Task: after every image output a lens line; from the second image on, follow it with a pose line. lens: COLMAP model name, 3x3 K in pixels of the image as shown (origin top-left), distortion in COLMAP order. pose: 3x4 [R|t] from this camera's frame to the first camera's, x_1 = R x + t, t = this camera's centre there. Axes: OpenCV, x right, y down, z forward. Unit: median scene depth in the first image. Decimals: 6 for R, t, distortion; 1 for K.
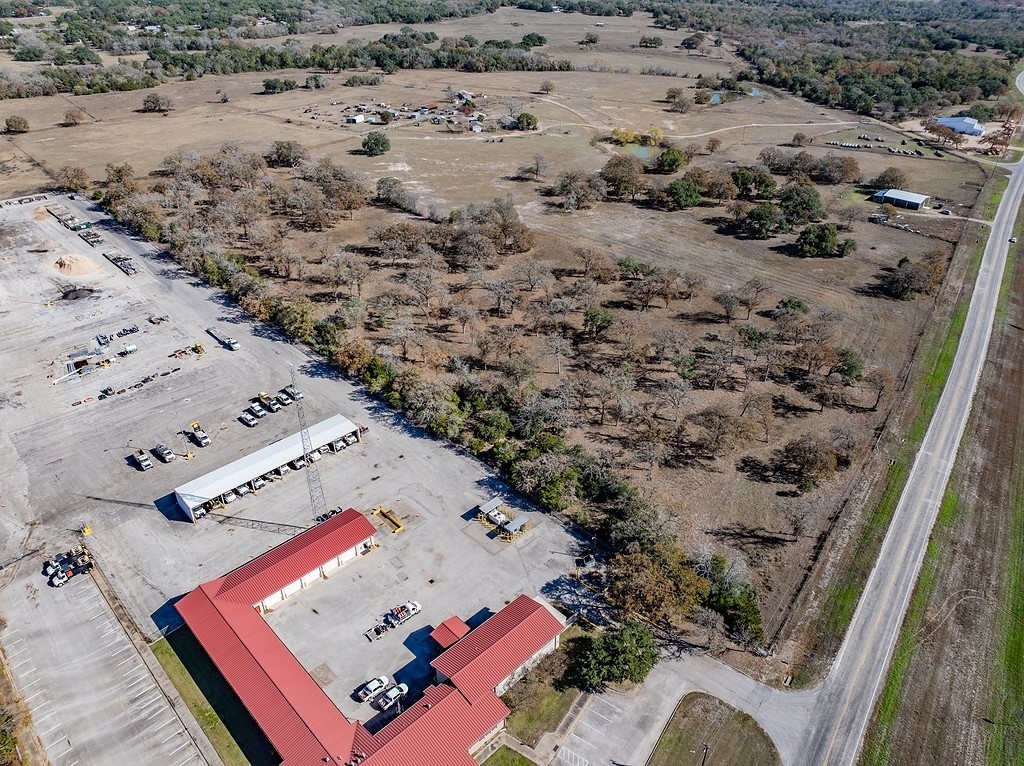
lens RADIAL K [[721.6, 0, 512.0], [0, 721.6, 383.0], [0, 0, 1]] dist [-0.054962, 0.033341]
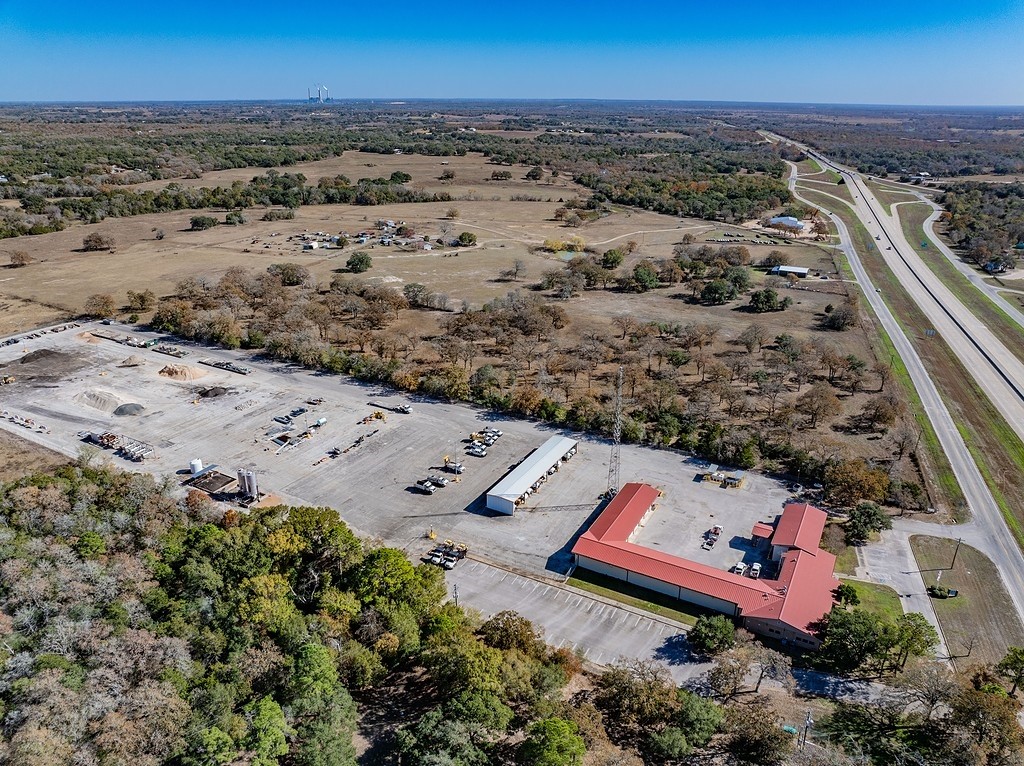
lens RADIAL K [[725.0, 0, 512.0], [0, 725.0, 383.0], [0, 0, 1]] dist [-0.032668, -0.002785]
pose [[0.955484, -0.107678, 0.274692, -0.364515], [0.153907, 0.976218, -0.152678, 0.076335], [-0.251719, 0.188158, 0.949333, -0.127685]]
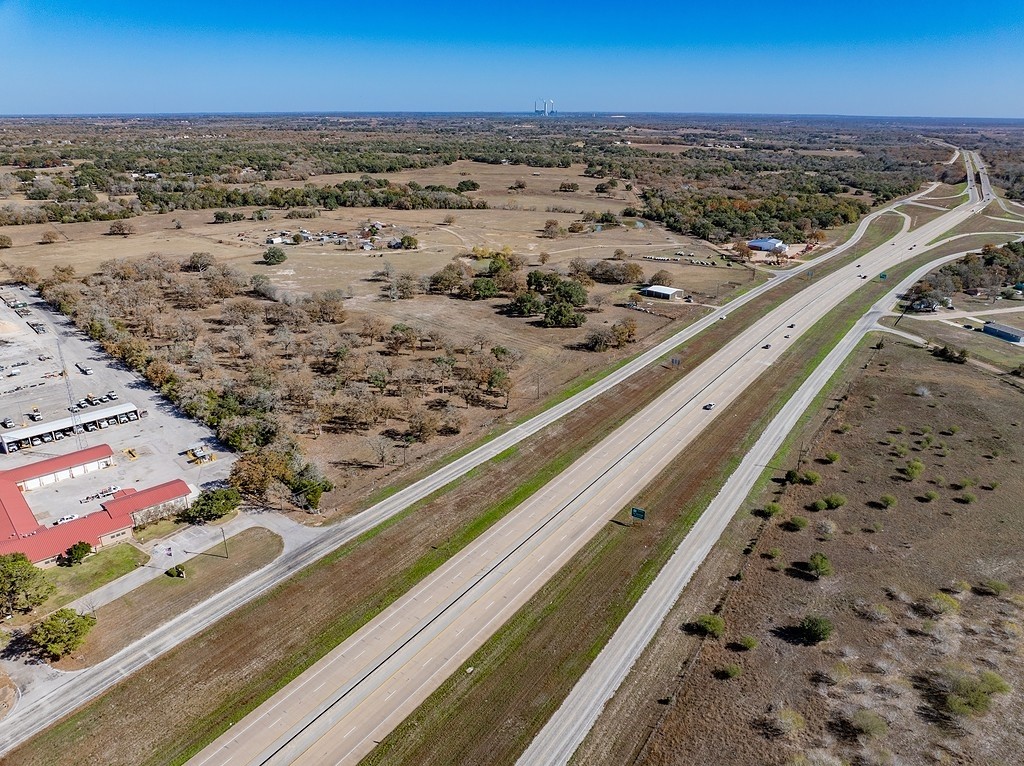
lens RADIAL K [[725.0, 0, 512.0], [0, 725.0, 383.0], [0, 0, 1]] dist [-0.032668, -0.002785]
pose [[0.999767, 0.008526, -0.019828, 0.318543], [-0.012146, 0.981654, -0.190286, 0.152783], [0.017842, 0.190482, 0.981528, -0.247934]]
